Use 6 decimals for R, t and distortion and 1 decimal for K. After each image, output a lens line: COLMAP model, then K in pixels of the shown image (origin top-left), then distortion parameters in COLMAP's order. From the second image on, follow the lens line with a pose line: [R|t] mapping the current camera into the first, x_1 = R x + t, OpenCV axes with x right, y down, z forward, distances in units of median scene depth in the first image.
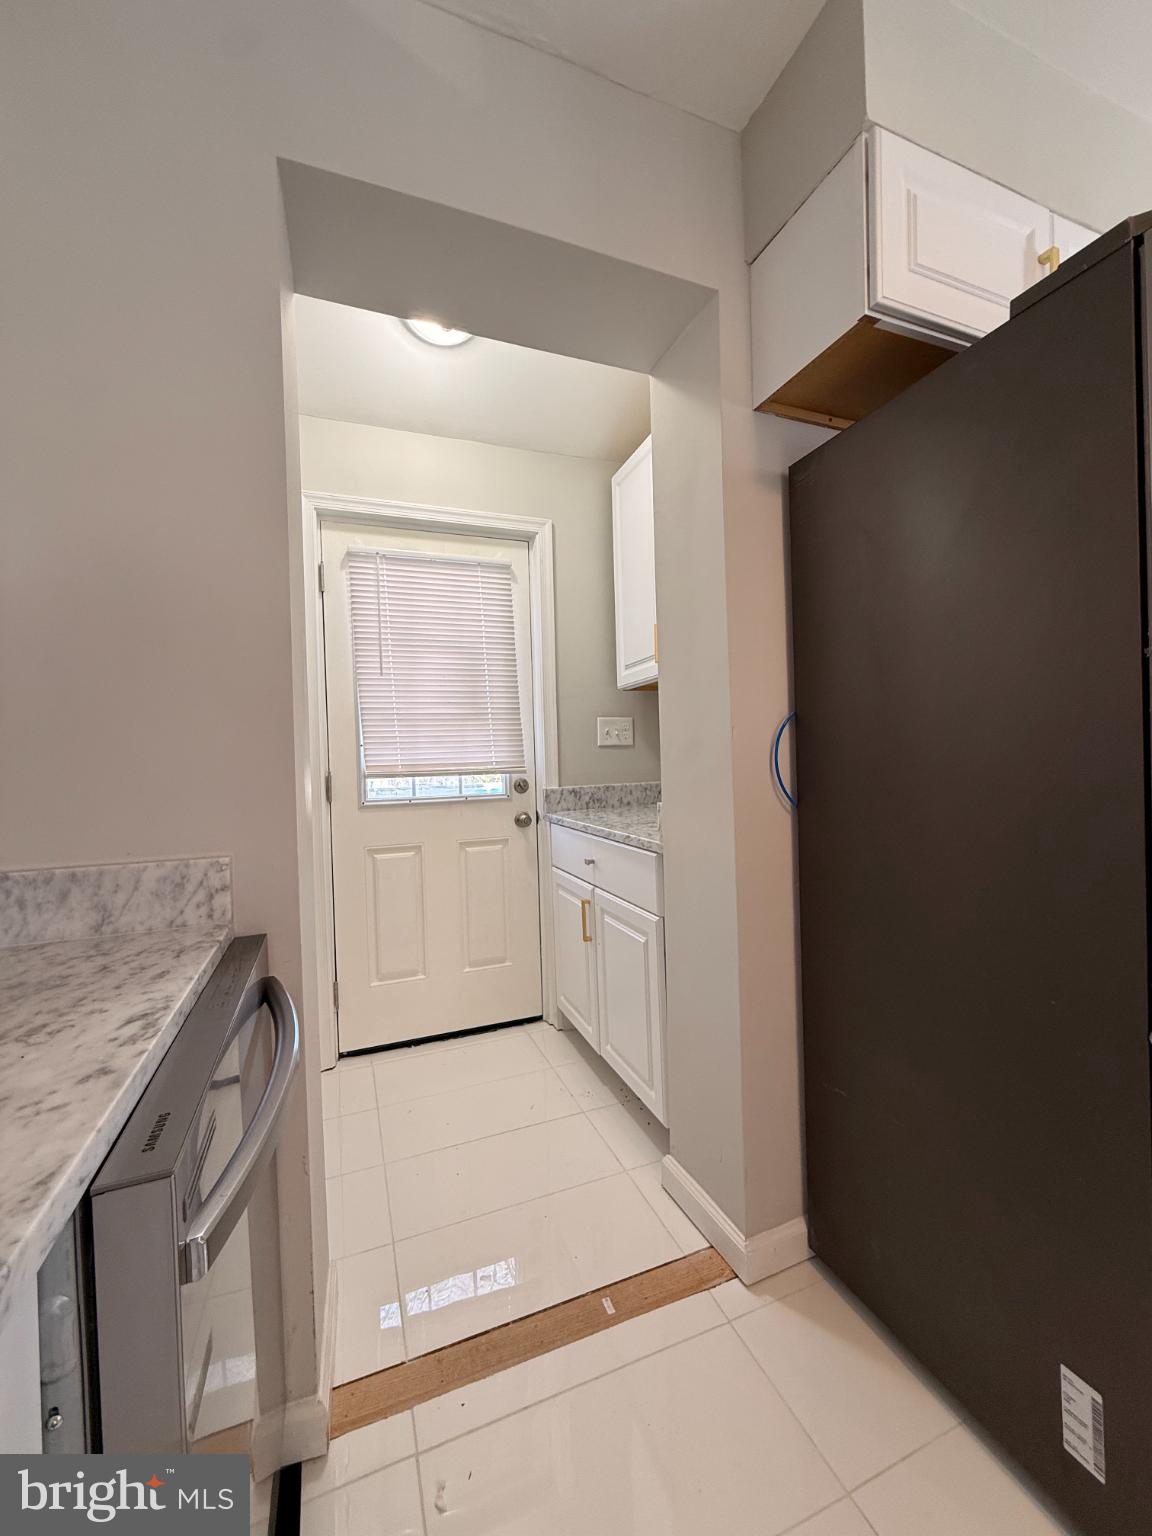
lens RADIAL K [[608.9, 0, 575.9], [0, 608.9, 766.7], [0, 0, 1]] dist [-0.000463, 0.000588]
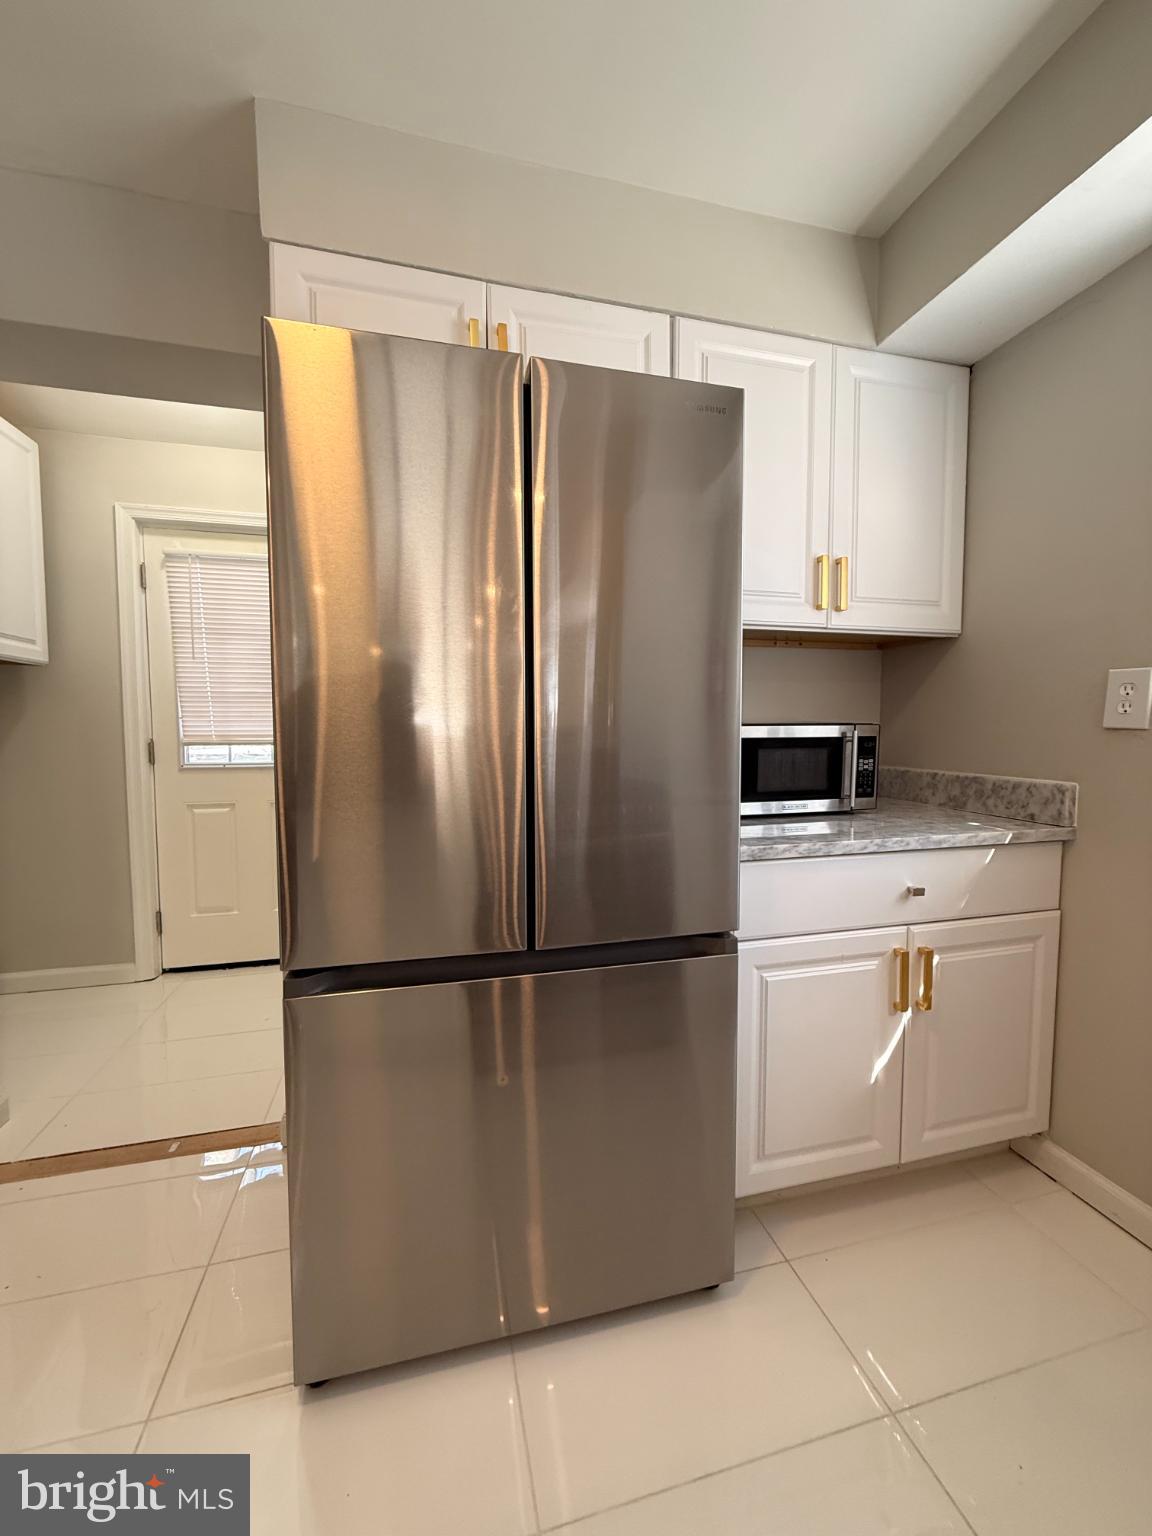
lens RADIAL K [[608.9, 0, 575.9], [0, 608.9, 766.7], [0, 0, 1]] dist [-0.000463, 0.000588]
pose [[0.992196, 0.034714, -0.119761, 0.565481], [-0.028906, 0.998336, 0.049899, -0.021181], [0.121294, -0.046048, 0.991548, -0.095685]]
